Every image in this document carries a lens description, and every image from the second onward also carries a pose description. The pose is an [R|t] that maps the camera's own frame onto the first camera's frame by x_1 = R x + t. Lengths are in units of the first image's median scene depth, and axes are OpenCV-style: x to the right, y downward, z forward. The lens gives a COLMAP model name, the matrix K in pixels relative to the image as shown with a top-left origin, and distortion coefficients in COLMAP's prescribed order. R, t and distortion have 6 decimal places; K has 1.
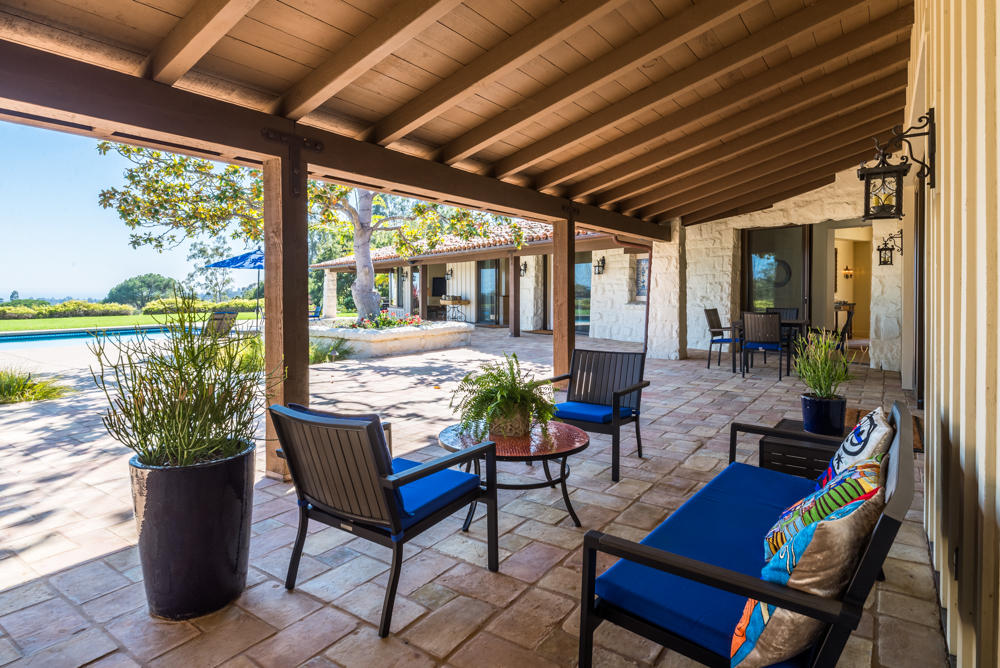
lens RADIAL K [[560.2, 0, 504.8], [0, 560.2, 306.2], [0, 0, 1]] dist [-0.006721, -0.002997]
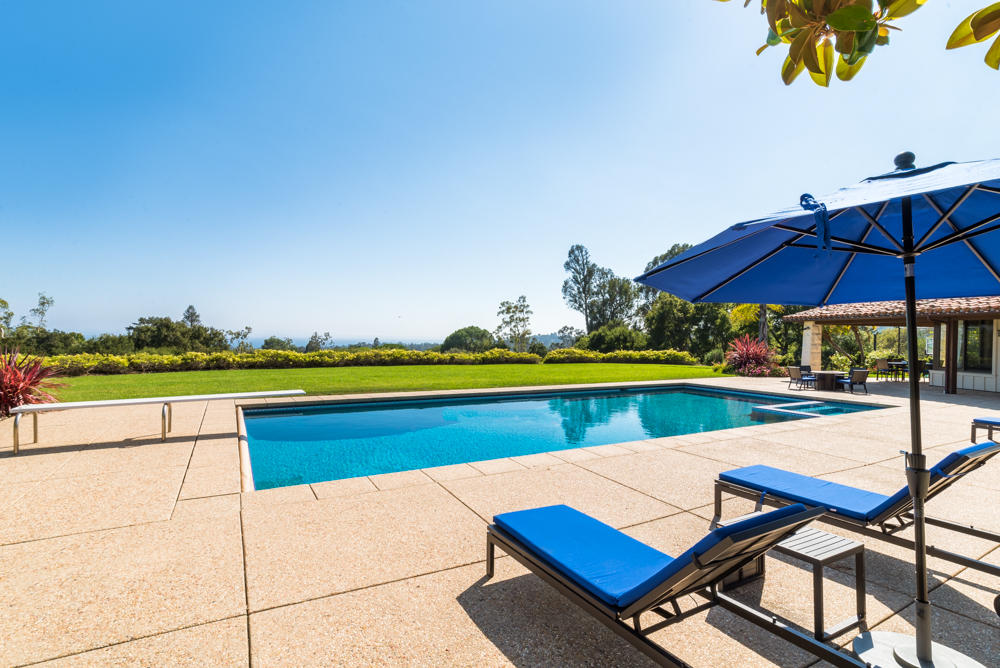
lens RADIAL K [[481.2, 0, 494.6], [0, 481.2, 338.7], [0, 0, 1]] dist [-0.000662, -0.000286]
pose [[0.889466, 0.012483, -0.456831, -0.317382], [-0.027097, 0.999309, -0.025454, -0.006302], [0.456197, 0.035019, 0.889190, 0.101637]]
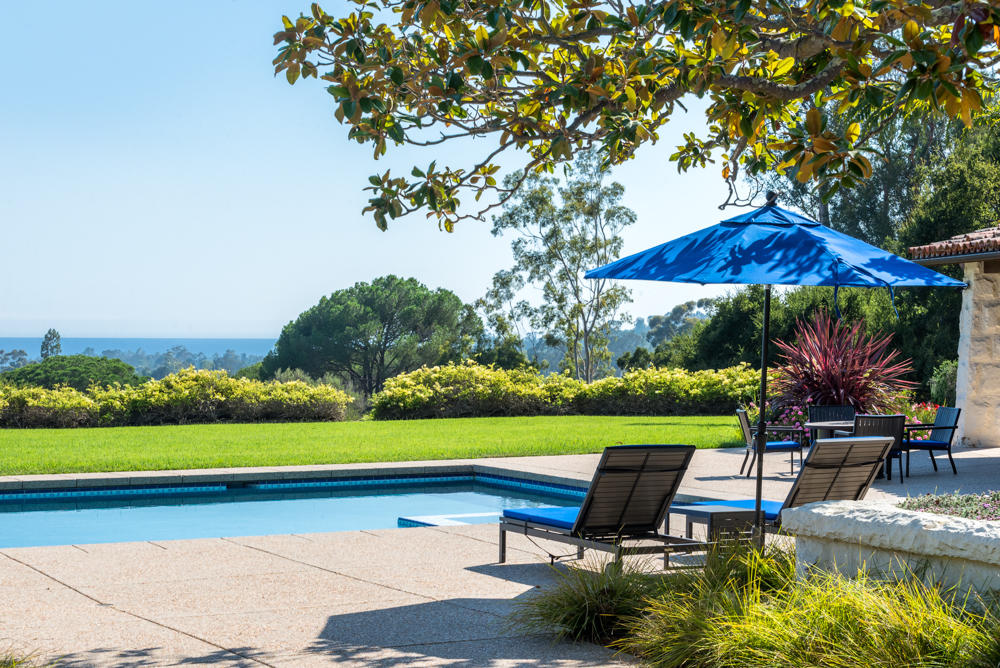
lens RADIAL K [[2082.6, 0, 504.0], [0, 2082.6, 334.8], [0, 0, 1]] dist [0.053237, 0.000000]
pose [[0.873171, 0.000885, -0.487412, -0.030390], [-0.012875, 0.999691, -0.021251, -0.007606], [0.487243, 0.024832, 0.872913, 0.038078]]
